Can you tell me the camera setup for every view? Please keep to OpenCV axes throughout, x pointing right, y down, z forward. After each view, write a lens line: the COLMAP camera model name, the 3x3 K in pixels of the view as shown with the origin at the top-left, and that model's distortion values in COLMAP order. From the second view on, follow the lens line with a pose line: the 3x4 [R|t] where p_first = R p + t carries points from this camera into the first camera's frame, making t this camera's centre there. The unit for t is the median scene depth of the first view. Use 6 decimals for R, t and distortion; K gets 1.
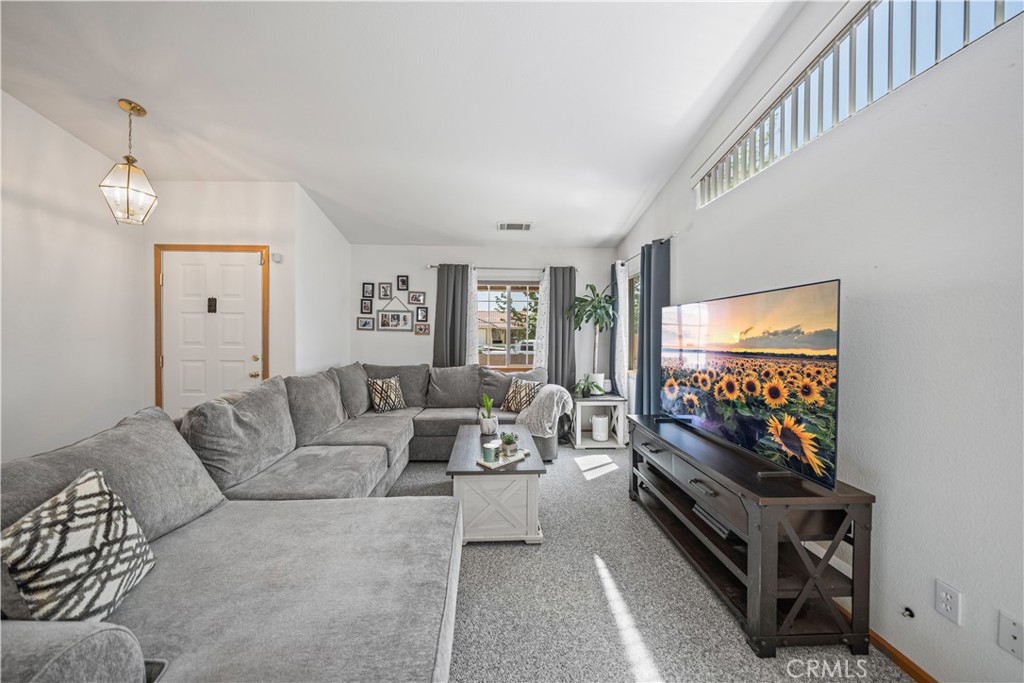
lens RADIAL K [[349.4, 0, 505.1], [0, 349.4, 337.1], [0, 0, 1]] dist [-0.004313, -0.000963]
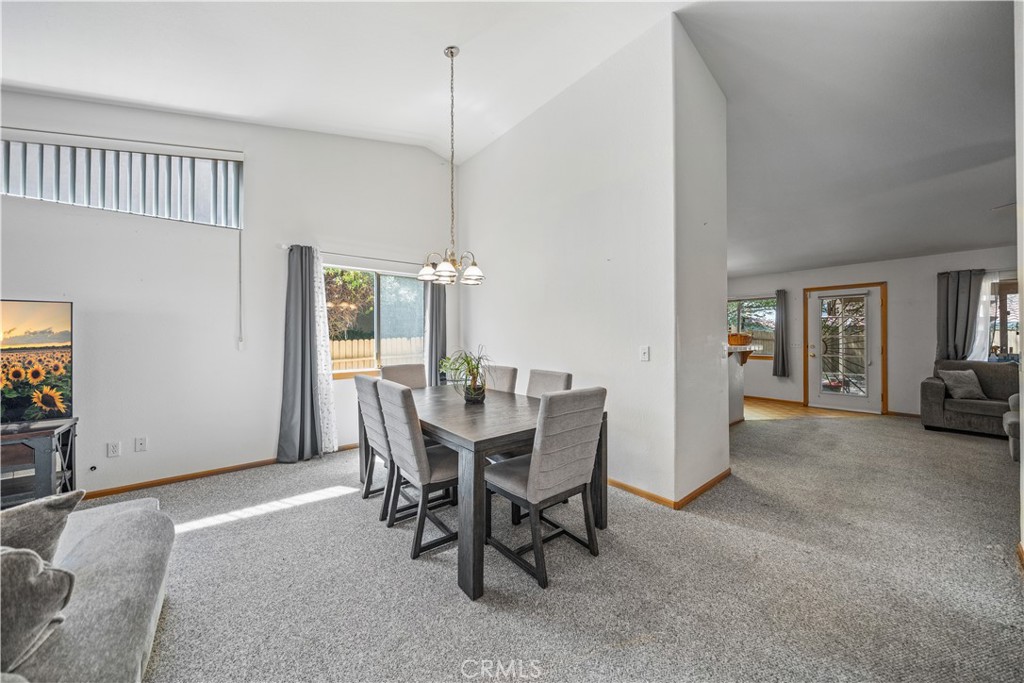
lens RADIAL K [[349.4, 0, 508.5], [0, 349.4, 337.2], [0, 0, 1]] dist [-0.004313, -0.000963]
pose [[-0.604077, -0.004248, 0.796915, -0.796798], [0.006028, 0.999933, 0.009899, 0.002583], [-0.796903, 0.010784, -0.604010, 0.134276]]
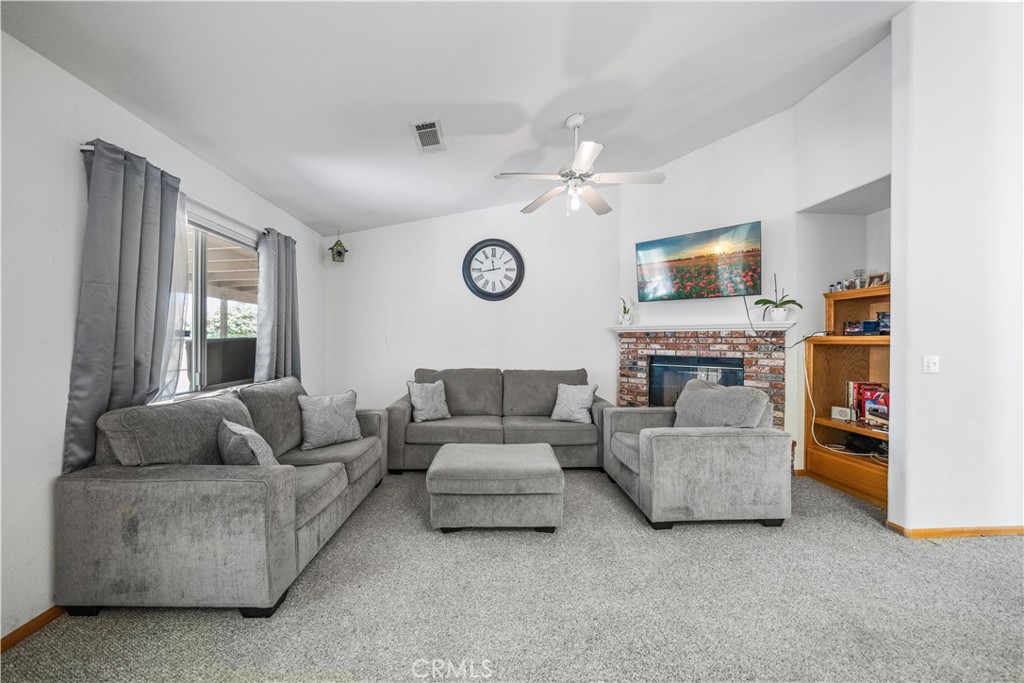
lens RADIAL K [[349.4, 0, 505.2], [0, 349.4, 340.0], [0, 0, 1]] dist [-0.004313, -0.000963]
pose [[0.032046, -0.009562, -0.999441, -0.197740], [-0.012303, 0.999875, -0.009961, 0.026859], [0.999411, 0.012616, 0.031924, -1.800120]]
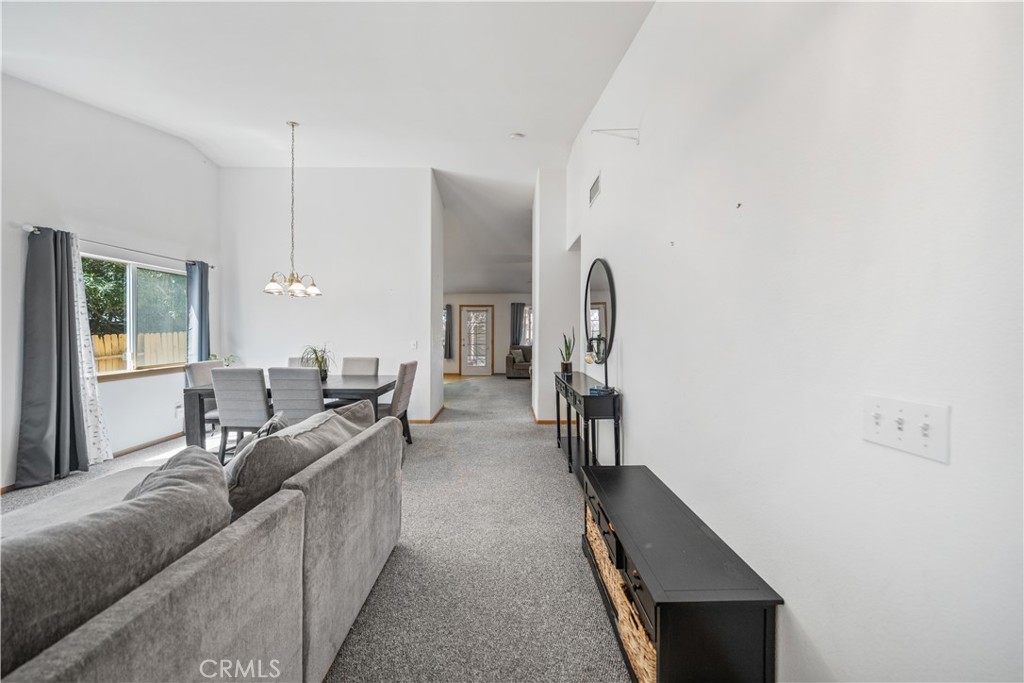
lens RADIAL K [[349.4, 0, 520.9], [0, 349.4, 329.6], [0, 0, 1]] dist [-0.004313, -0.000963]
pose [[-0.999884, -0.009934, -0.011582, -0.775785], [-0.009958, 0.999948, 0.001994, -0.021239], [0.011561, 0.002110, -0.999931, 0.897704]]
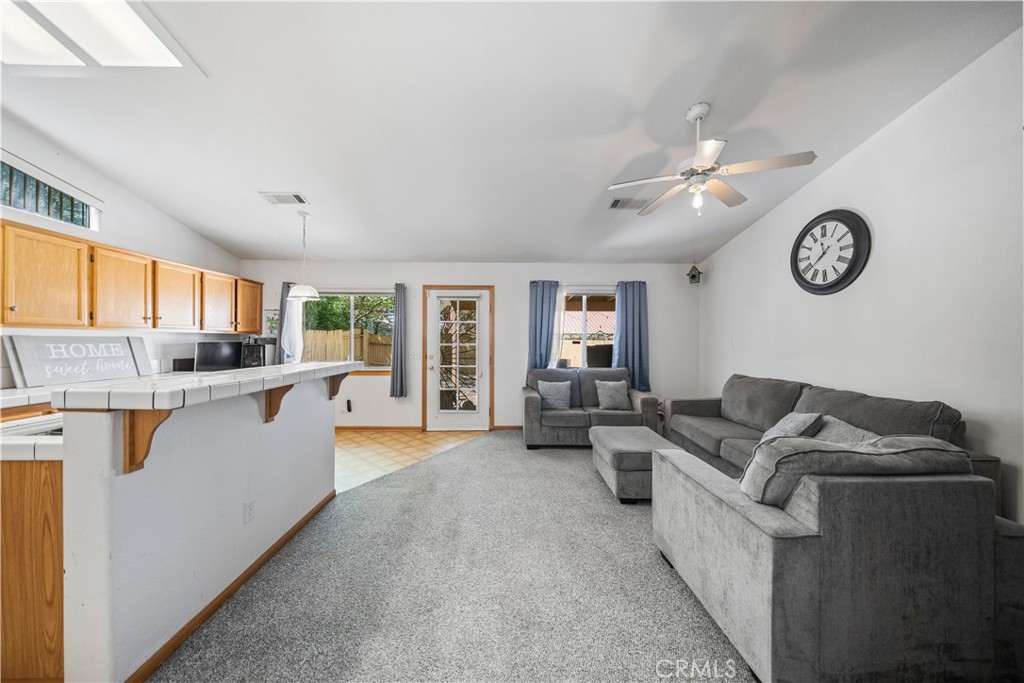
lens RADIAL K [[349.4, 0, 501.4], [0, 349.4, 336.8], [0, 0, 1]] dist [-0.004313, -0.000963]
pose [[-0.999931, -0.008499, 0.008146, -0.606661], [-0.008547, 0.999946, -0.005906, -0.000469], [-0.008095, -0.005975, -0.999949, -0.801393]]
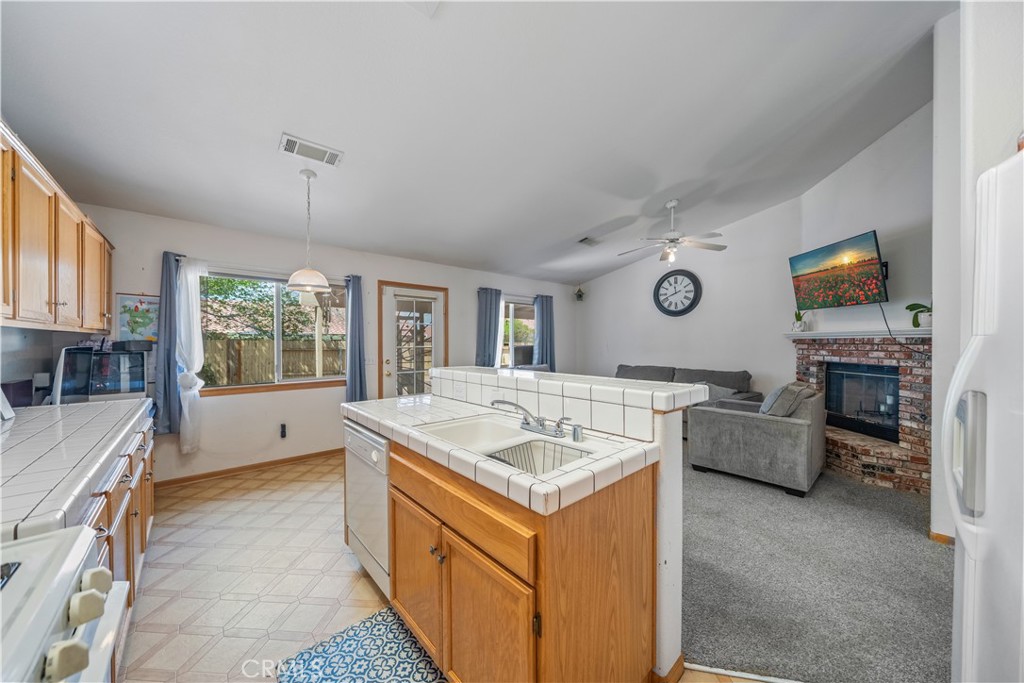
lens RADIAL K [[349.4, 0, 505.5], [0, 349.4, 343.0], [0, 0, 1]] dist [-0.004313, -0.000963]
pose [[-0.770321, -0.003581, -0.637647, 0.270126], [-0.007516, 0.999966, 0.003463, 0.000282], [0.637612, 0.007460, -0.770321, -0.991081]]
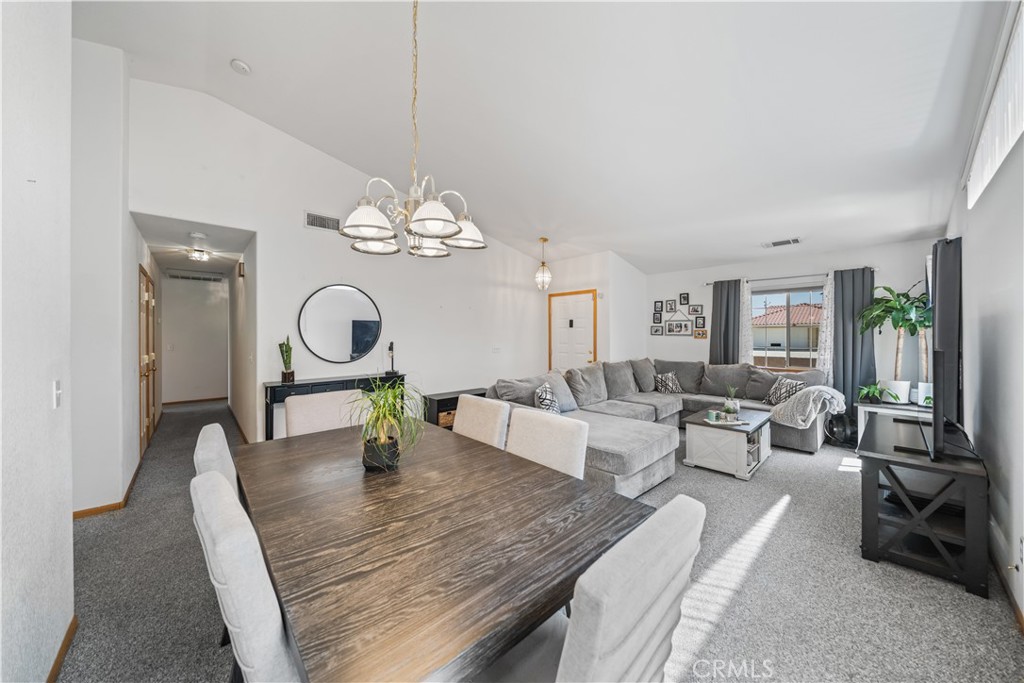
lens RADIAL K [[349.4, 0, 507.9], [0, 349.4, 335.0], [0, 0, 1]] dist [-0.004313, -0.000963]
pose [[0.649532, -0.006903, -0.760303, 0.381901], [0.002669, 0.999973, -0.006798, -0.017153], [0.760329, 0.002386, 0.649534, -0.500338]]
